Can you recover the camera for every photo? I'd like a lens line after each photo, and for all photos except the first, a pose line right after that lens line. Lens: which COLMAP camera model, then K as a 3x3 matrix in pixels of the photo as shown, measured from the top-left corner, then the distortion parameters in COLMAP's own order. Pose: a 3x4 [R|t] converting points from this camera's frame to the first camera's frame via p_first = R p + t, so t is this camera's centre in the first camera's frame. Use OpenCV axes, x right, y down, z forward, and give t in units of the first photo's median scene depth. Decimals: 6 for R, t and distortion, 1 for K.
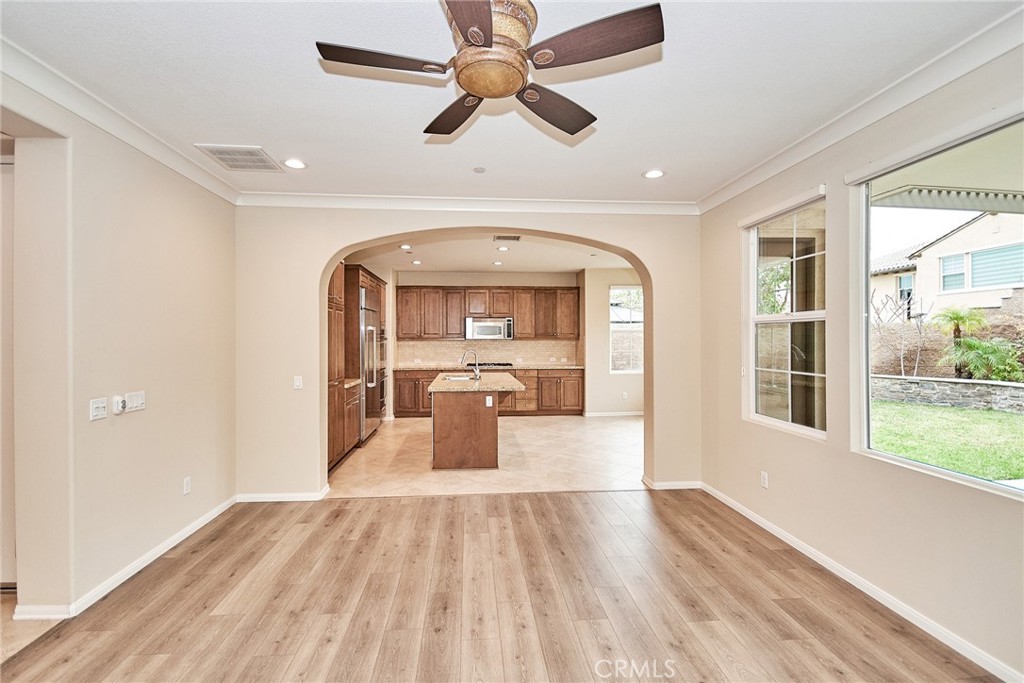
lens RADIAL K [[449.4, 0, 504.5], [0, 449.4, 337.4], [0, 0, 1]] dist [0.004212, -0.000377]
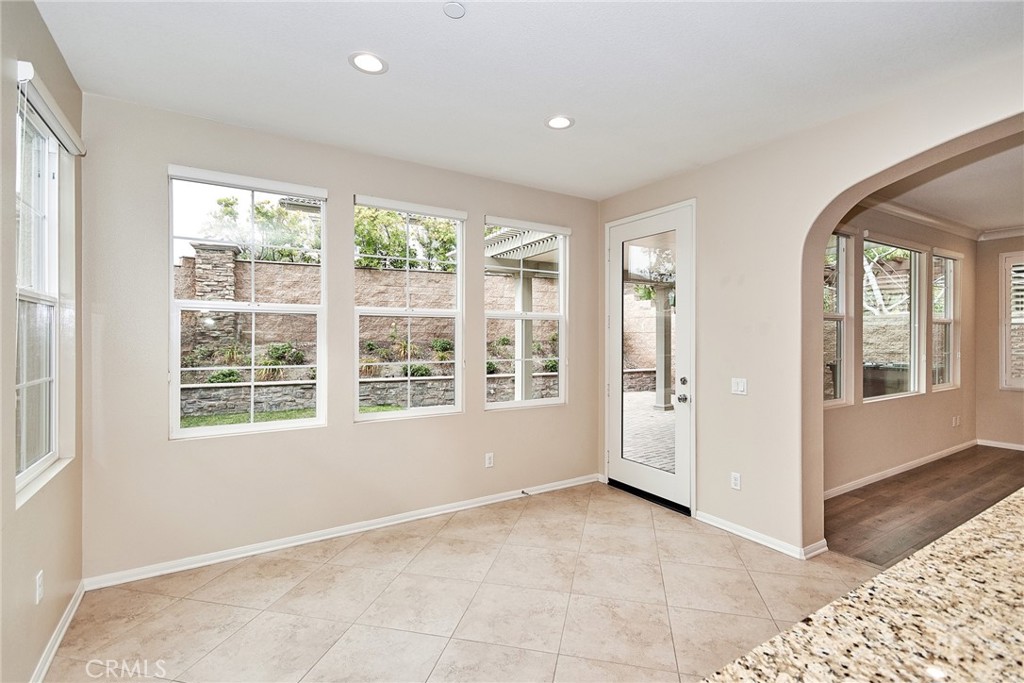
lens RADIAL K [[468.3, 0, 512.0], [0, 468.3, 341.5], [0, 0, 1]] dist [0.023633, -0.000023]
pose [[-0.448346, -0.006314, 0.893838, -0.093975], [0.001450, 0.999969, 0.007791, 0.009260], [-0.893859, 0.004789, -0.448323, 1.524771]]
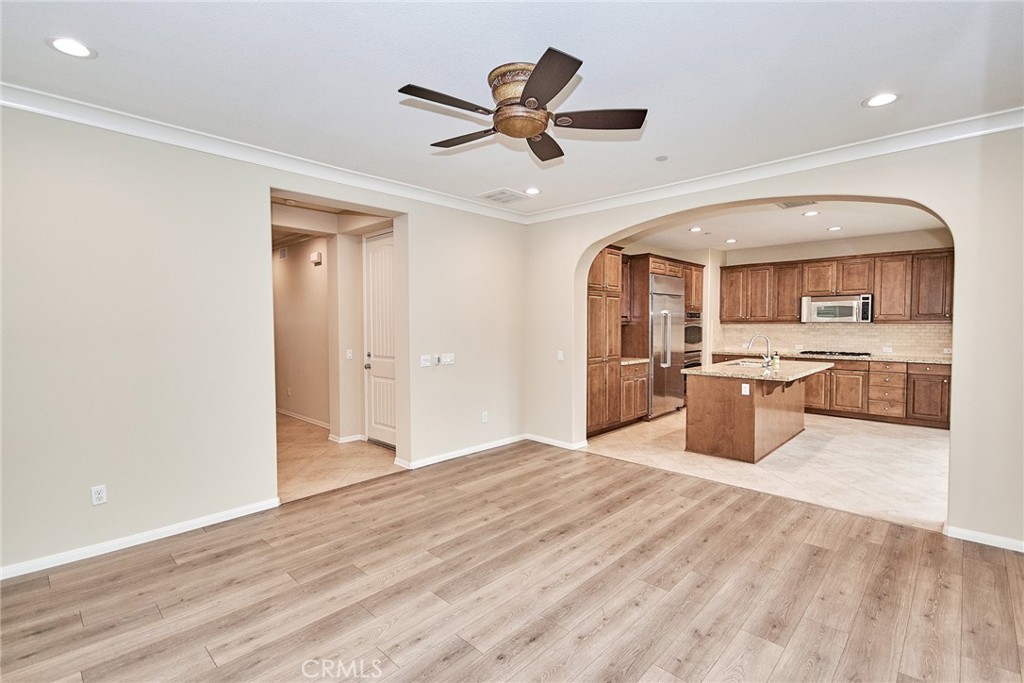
lens RADIAL K [[464.0, 0, 520.9], [0, 464.0, 340.9], [0, 0, 1]] dist [-0.000680, -0.000705]
pose [[0.674787, 0.031426, -0.737343, 0.354900], [0.002127, 0.999006, 0.044525, -0.001305], [0.738010, -0.031613, 0.674049, 0.019559]]
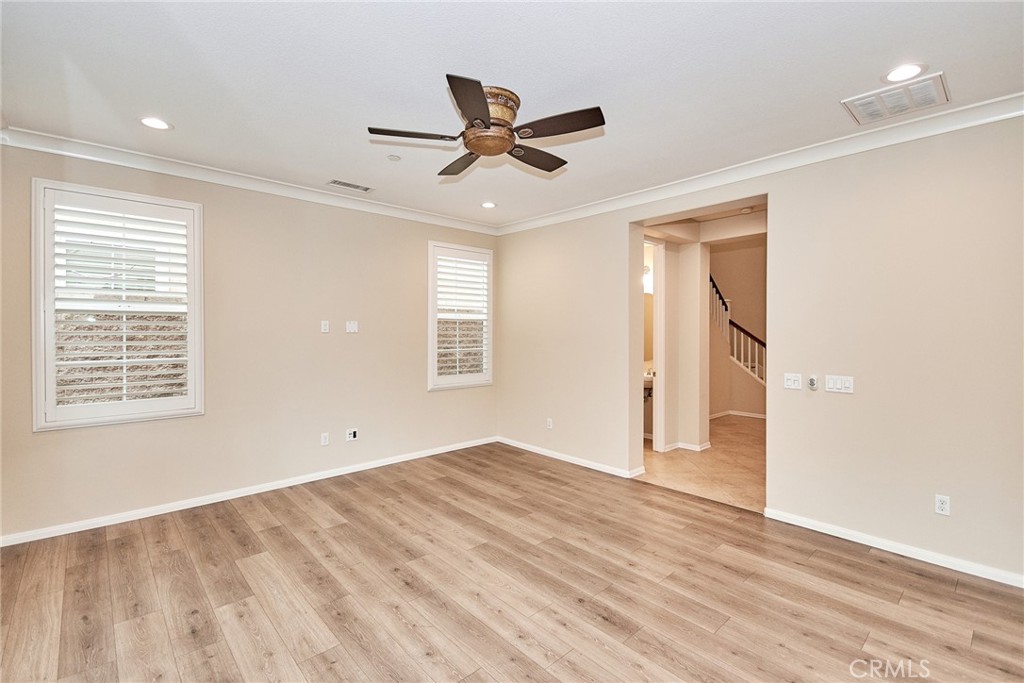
lens RADIAL K [[464.5, 0, 520.3], [0, 464.5, 329.4], [0, 0, 1]] dist [0.000462, -0.000532]
pose [[-0.784799, -0.000480, -0.619750, 0.284180], [0.000451, 0.999999, -0.001346, 0.004683], [0.619750, -0.001336, -0.784798, 0.781373]]
